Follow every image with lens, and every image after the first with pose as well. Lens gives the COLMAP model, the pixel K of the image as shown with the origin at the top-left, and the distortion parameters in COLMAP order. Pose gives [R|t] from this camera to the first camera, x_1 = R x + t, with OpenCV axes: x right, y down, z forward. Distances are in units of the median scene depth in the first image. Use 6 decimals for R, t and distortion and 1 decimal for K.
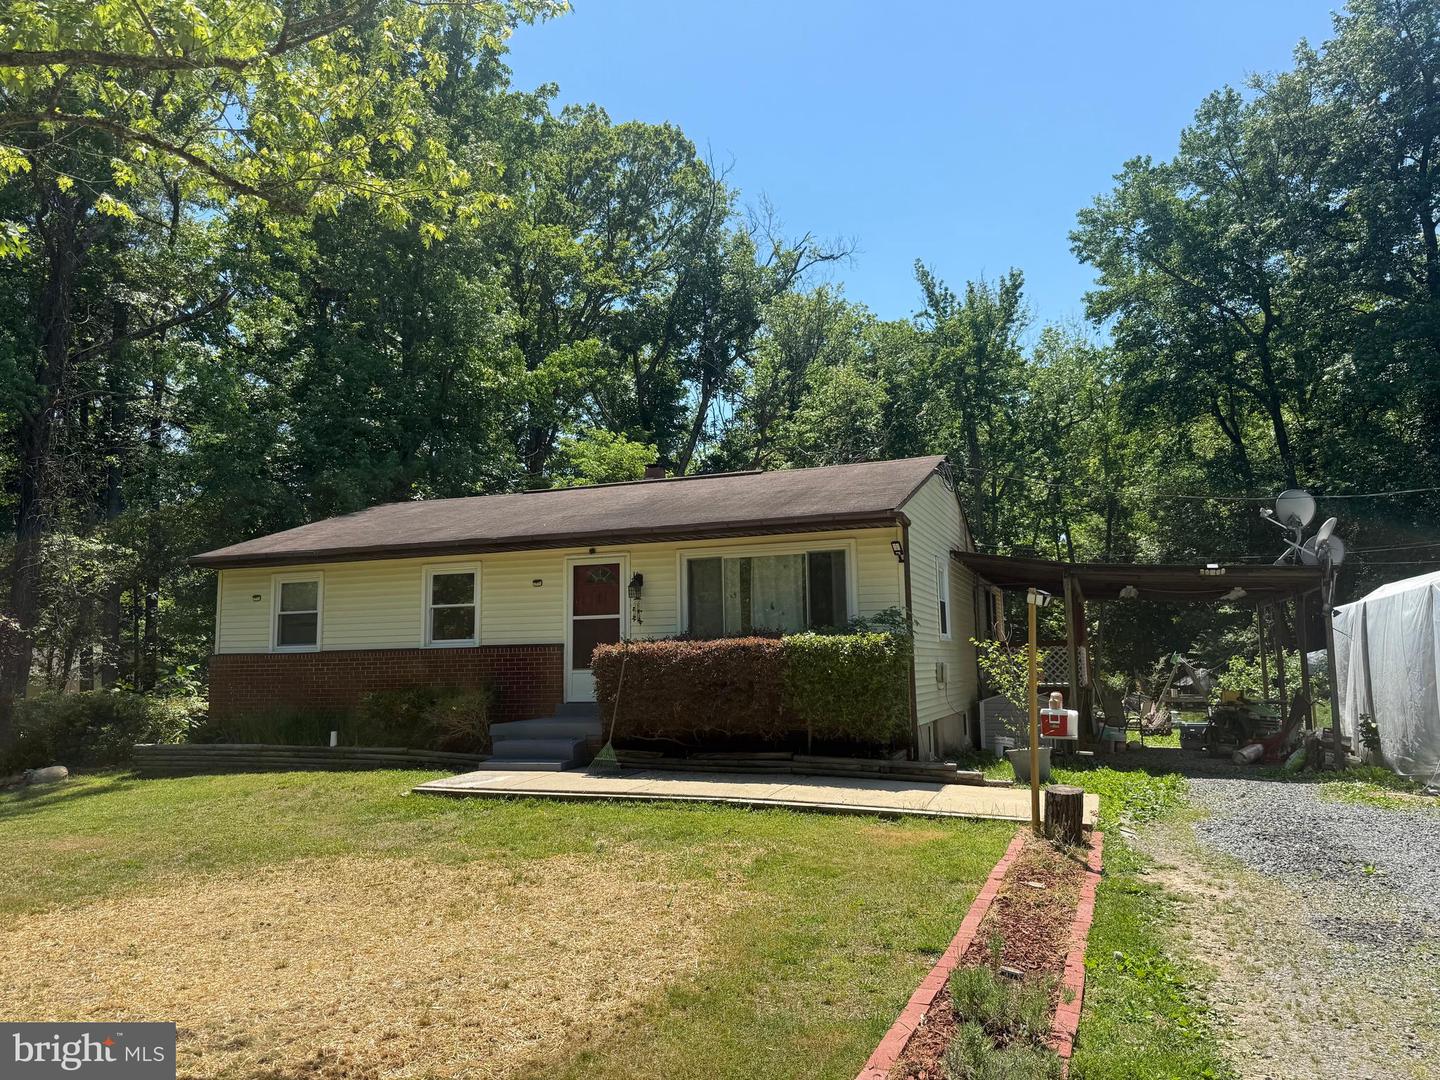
lens RADIAL K [[1010.6, 0, 716.0], [0, 1010.6, 542.6], [0, 0, 1]] dist [0.117650, -0.209428]
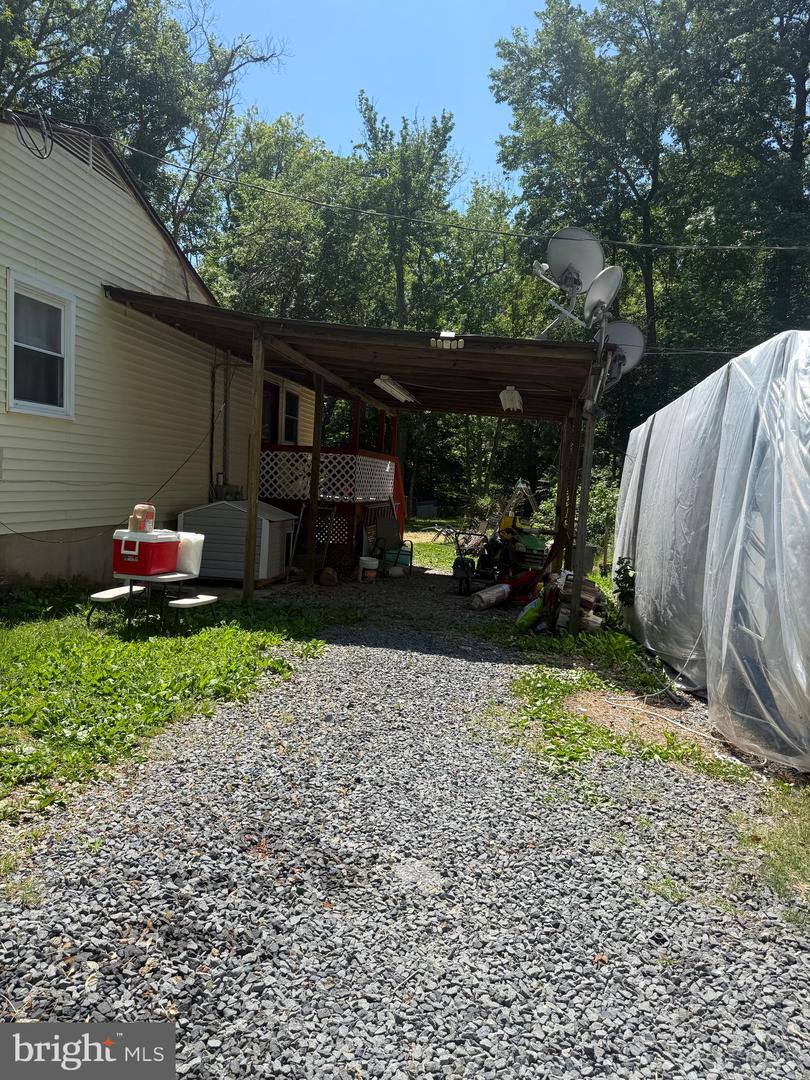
lens RADIAL K [[782.0, 0, 405.0], [0, 782.0, 540.0], [0, 0, 1]] dist [0.005573, 0.002672]
pose [[0.977545, 0.050295, 0.204634, 0.127943], [-0.089311, 0.978452, 0.186157, 0.022278], [-0.190862, -0.200253, 0.960974, 0.171938]]
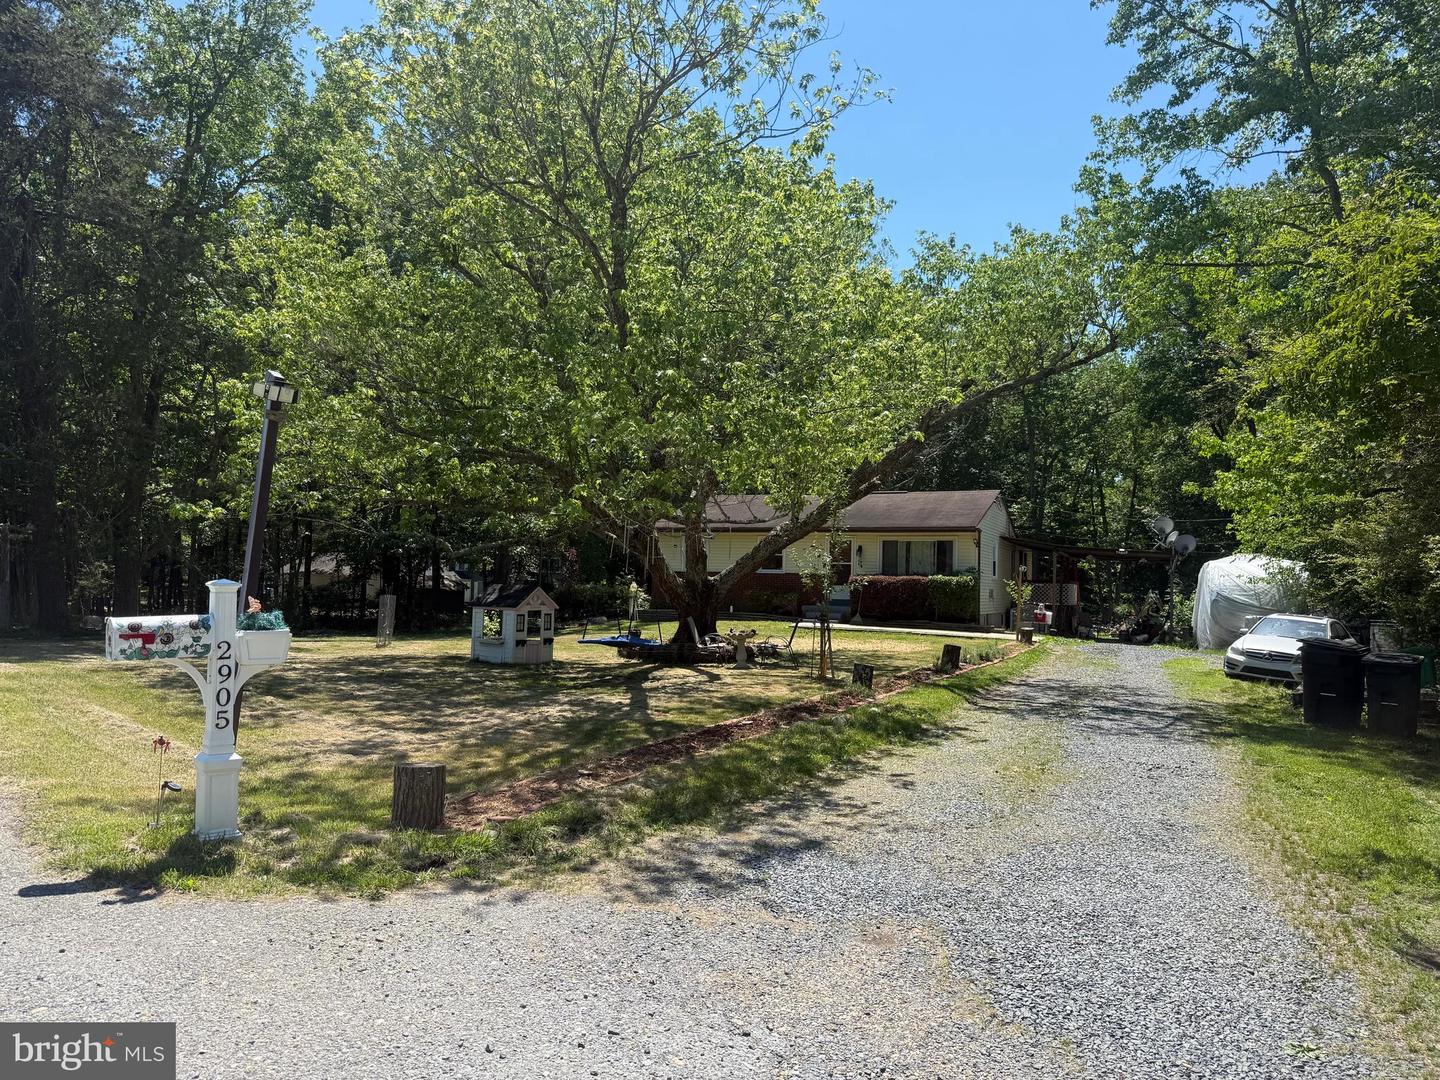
lens RADIAL K [[1010.6, 0, 716.0], [0, 1010.6, 542.6], [0, 0, 1]] dist [0.117650, -0.209428]
pose [[0.997633, 0.036805, -0.058080, -0.089041], [-0.032189, 0.996394, 0.078498, -0.048299], [0.060760, -0.076443, 0.995221, -0.434010]]
